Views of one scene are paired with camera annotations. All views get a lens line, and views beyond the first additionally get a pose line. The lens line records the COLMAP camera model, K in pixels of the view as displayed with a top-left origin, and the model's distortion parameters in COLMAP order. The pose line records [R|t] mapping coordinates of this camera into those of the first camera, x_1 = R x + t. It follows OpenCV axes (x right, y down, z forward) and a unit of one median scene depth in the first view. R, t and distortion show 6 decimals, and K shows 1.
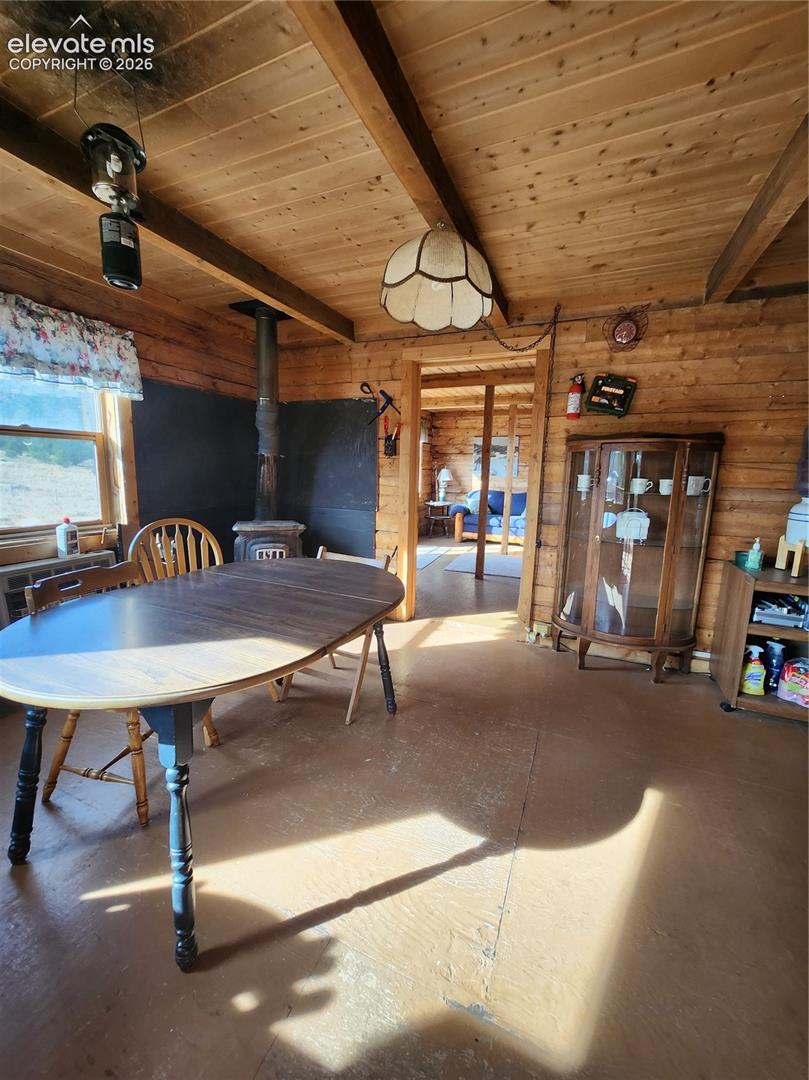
lens RADIAL K [[425.7, 0, 405.3], [0, 425.7, 535.9], [0, 0, 1]] dist [-0.002615, 0.000431]
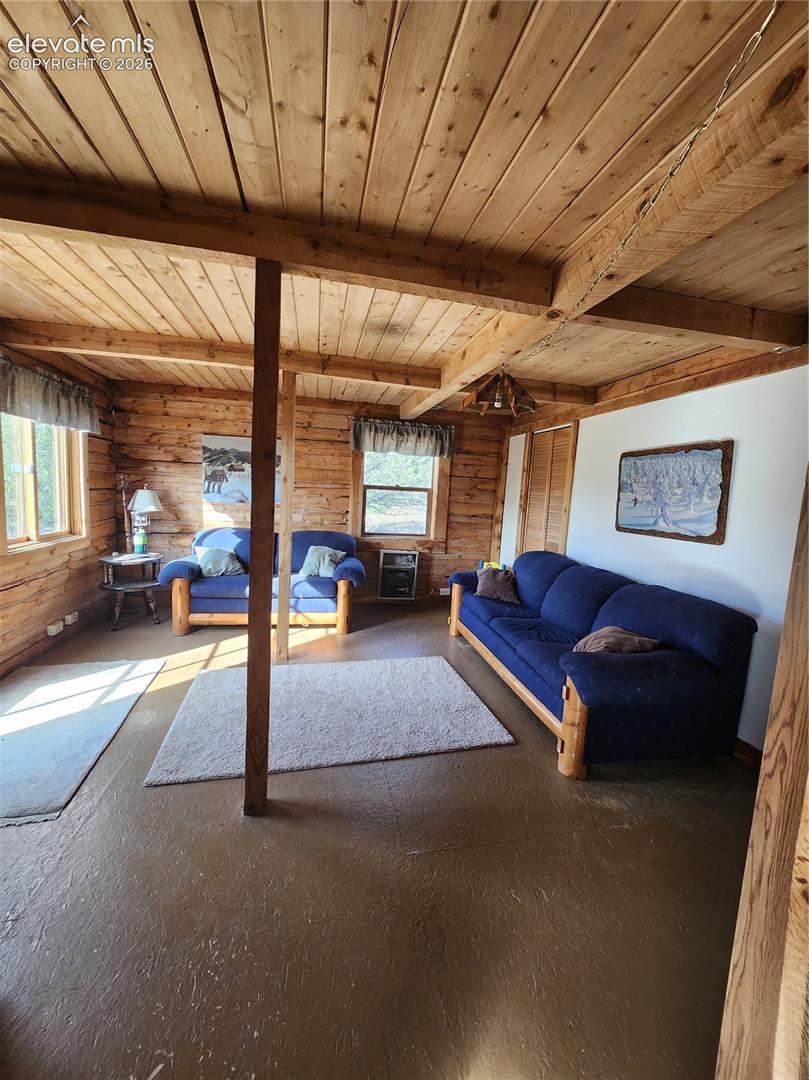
lens RADIAL K [[425.7, 0, 406.7], [0, 425.7, 537.1], [0, 0, 1]] dist [-0.002615, 0.000431]
pose [[0.809585, -0.039122, 0.585697, 0.104571], [0.058959, 0.998150, -0.014825, -0.164542], [-0.584034, 0.046534, 0.810394, 0.893789]]
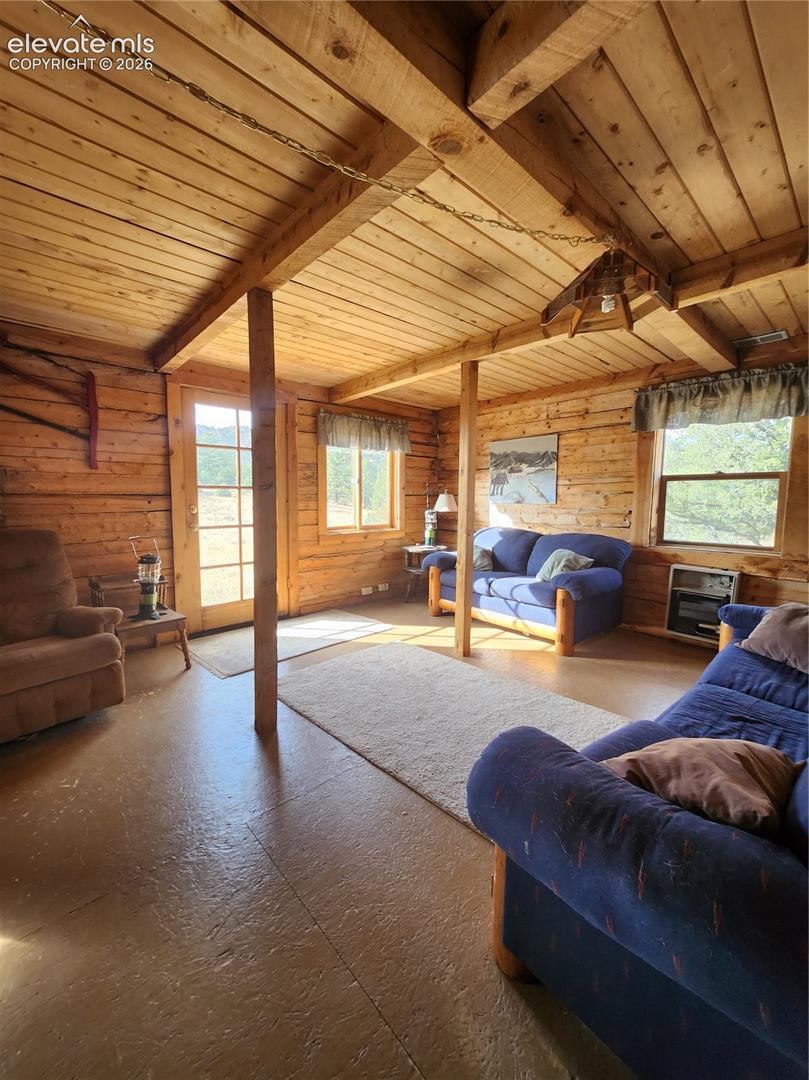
lens RADIAL K [[425.7, 0, 404.4], [0, 425.7, 538.4], [0, 0, 1]] dist [-0.002615, 0.000431]
pose [[0.912429, 0.026599, -0.408370, 0.689983], [-0.055824, 0.996647, -0.059812, -0.113030], [0.405410, 0.077371, 0.910855, 0.914056]]
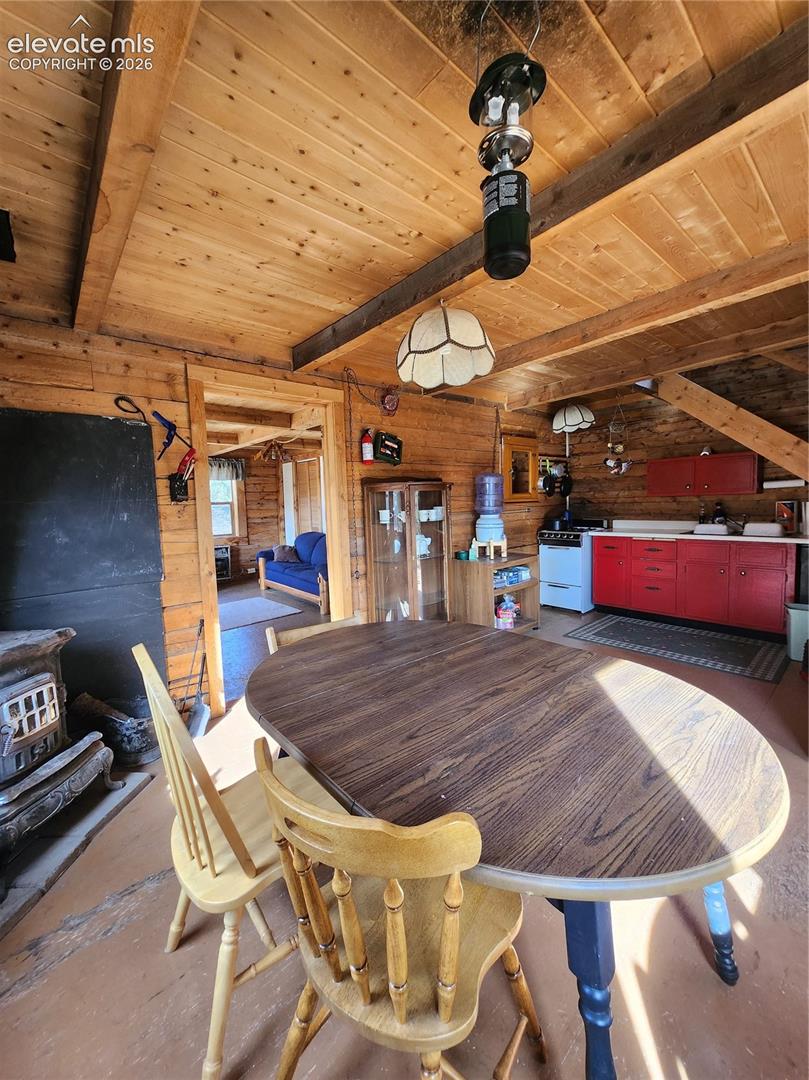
lens RADIAL K [[425.7, 0, 404.8], [0, 425.7, 536.7], [0, 0, 1]] dist [-0.002615, 0.000431]
pose [[0.430210, -0.109473, 0.896067, -0.527878], [0.187981, 0.981724, 0.029686, -0.075724], [-0.882940, 0.155672, 0.442926, 0.336756]]
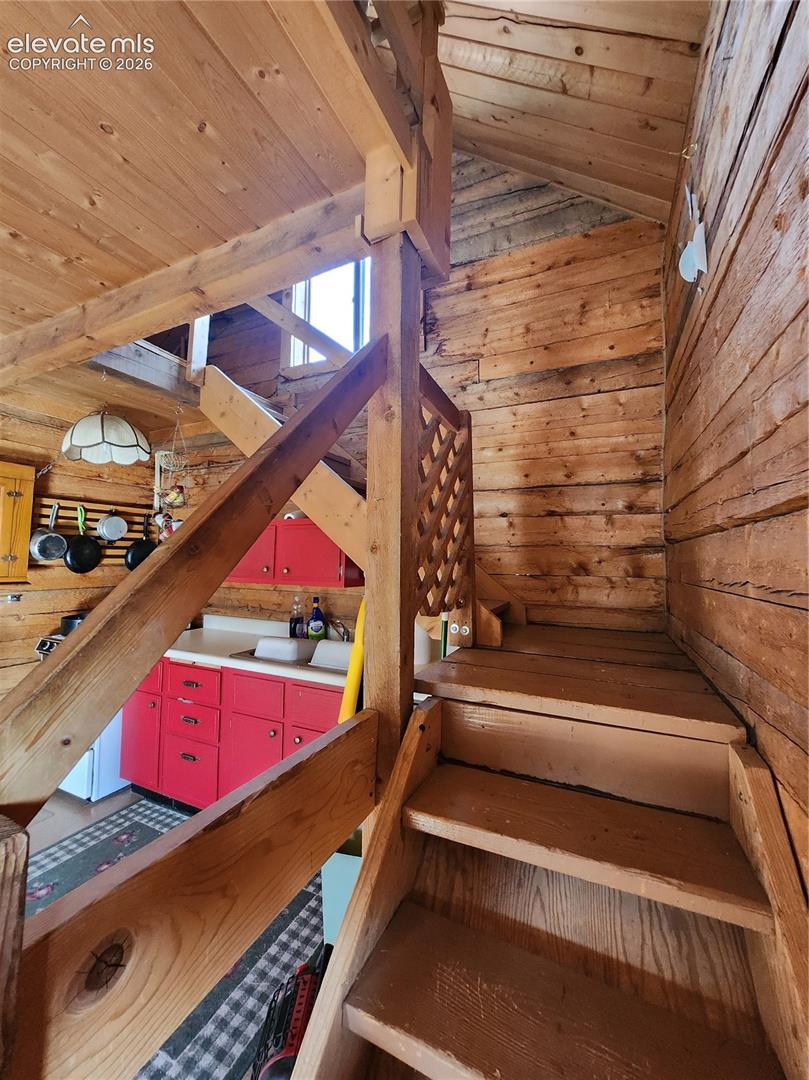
lens RADIAL K [[425.7, 0, 403.9], [0, 425.7, 534.9], [0, 0, 1]] dist [-0.002615, 0.000431]
pose [[0.024744, 0.038832, 0.998939, -0.305687], [0.145259, 0.988501, -0.042024, -0.059239], [-0.989084, 0.146145, 0.018819, 0.199600]]
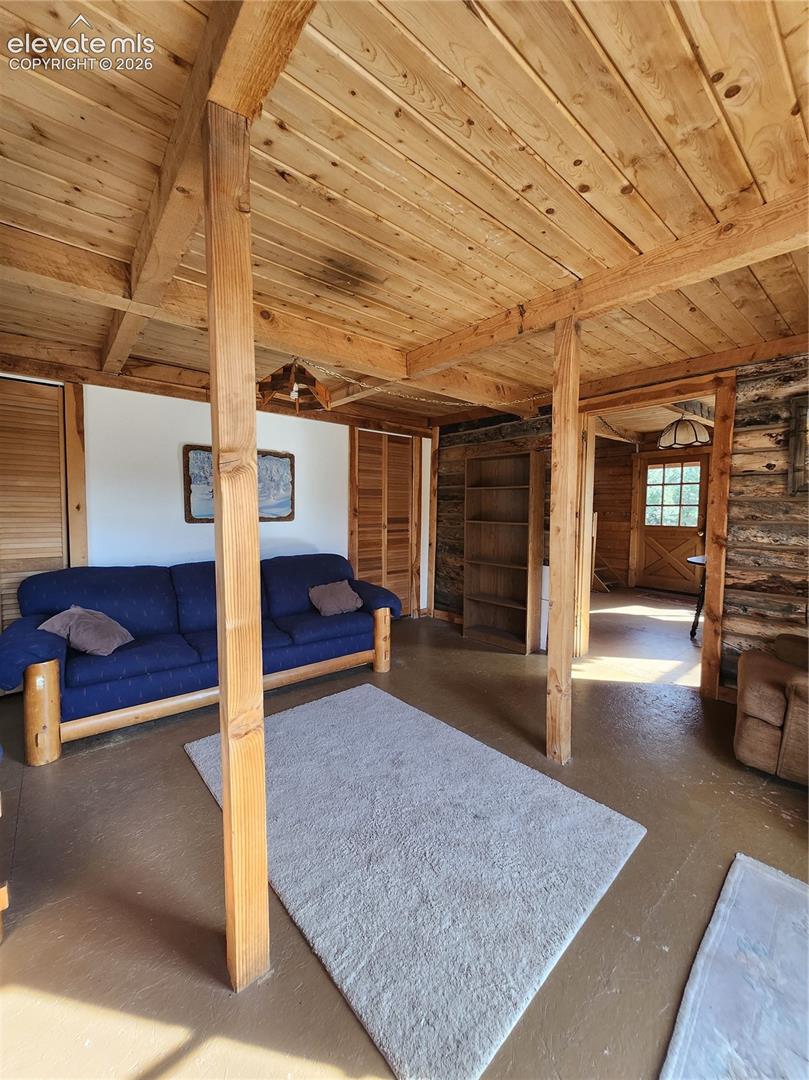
lens RADIAL K [[425.7, 0, 411.0], [0, 425.7, 538.8], [0, 0, 1]] dist [-0.002615, 0.000431]
pose [[-0.902975, -0.052966, 0.426416, 0.190492], [0.048377, 0.973533, 0.223368, -0.319869], [-0.426961, 0.222325, -0.876513, 2.025321]]
